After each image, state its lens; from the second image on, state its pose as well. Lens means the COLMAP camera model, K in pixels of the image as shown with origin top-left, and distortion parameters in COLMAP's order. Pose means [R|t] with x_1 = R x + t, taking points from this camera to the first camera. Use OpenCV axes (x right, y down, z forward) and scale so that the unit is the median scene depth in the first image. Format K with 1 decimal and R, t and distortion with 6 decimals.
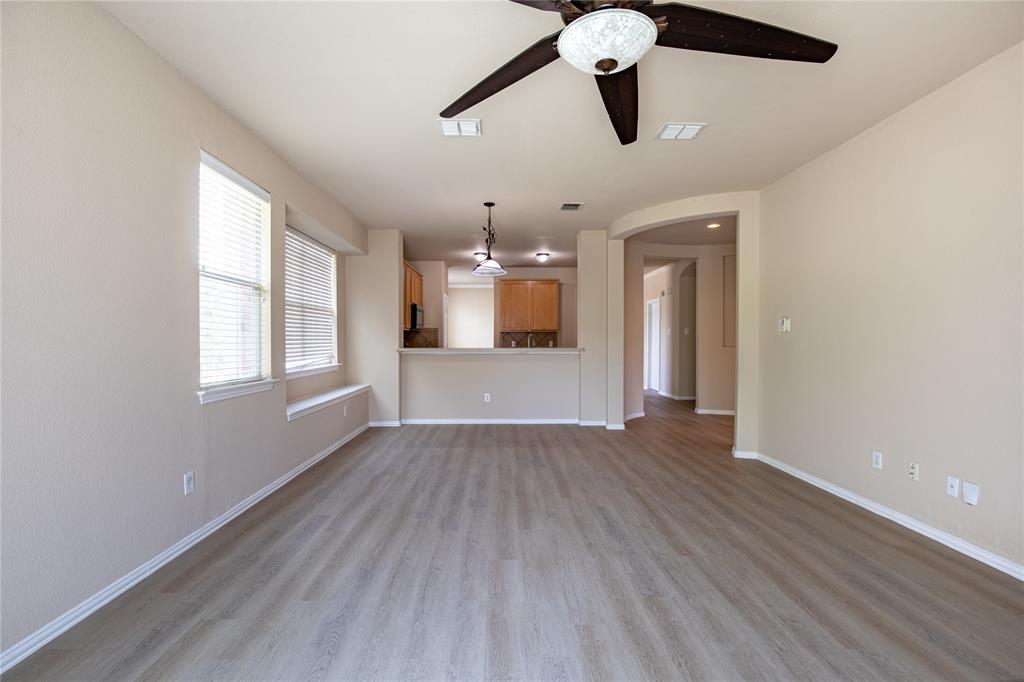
lens RADIAL K [[469.6, 0, 512.4], [0, 469.6, 346.4], [0, 0, 1]] dist [-0.029830, 0.000761]
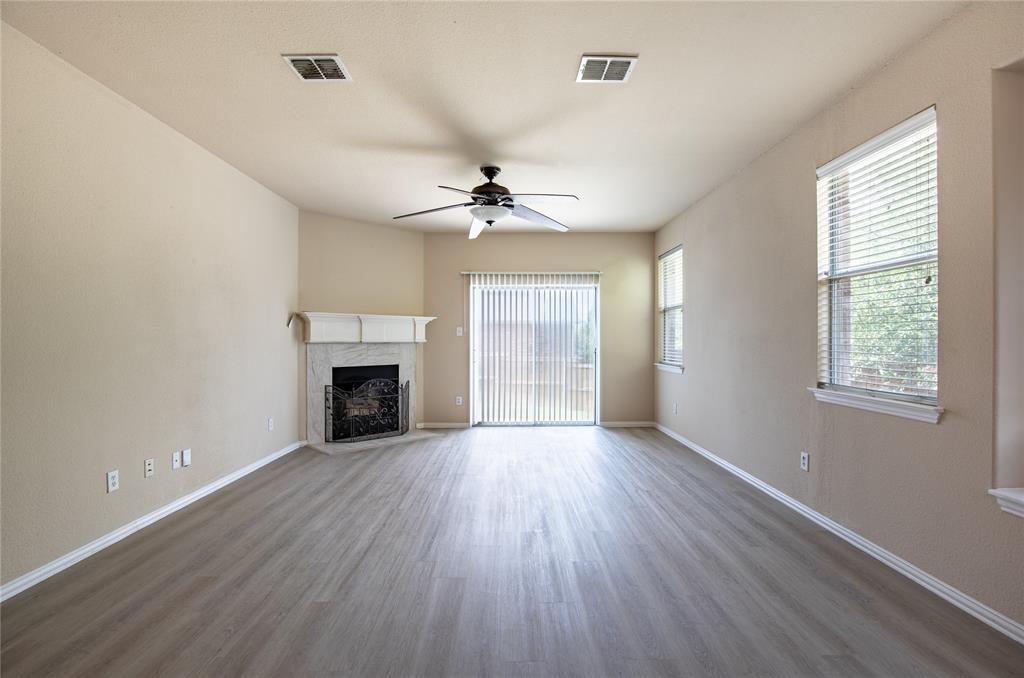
lens RADIAL K [[469.6, 0, 512.4], [0, 469.6, 344.4], [0, 0, 1]] dist [-0.029830, 0.000761]
pose [[-0.999819, -0.001044, 0.018972, 0.024138], [-0.000562, 0.999678, 0.025362, -0.026410], [-0.018992, 0.025346, -0.999498, 1.556701]]
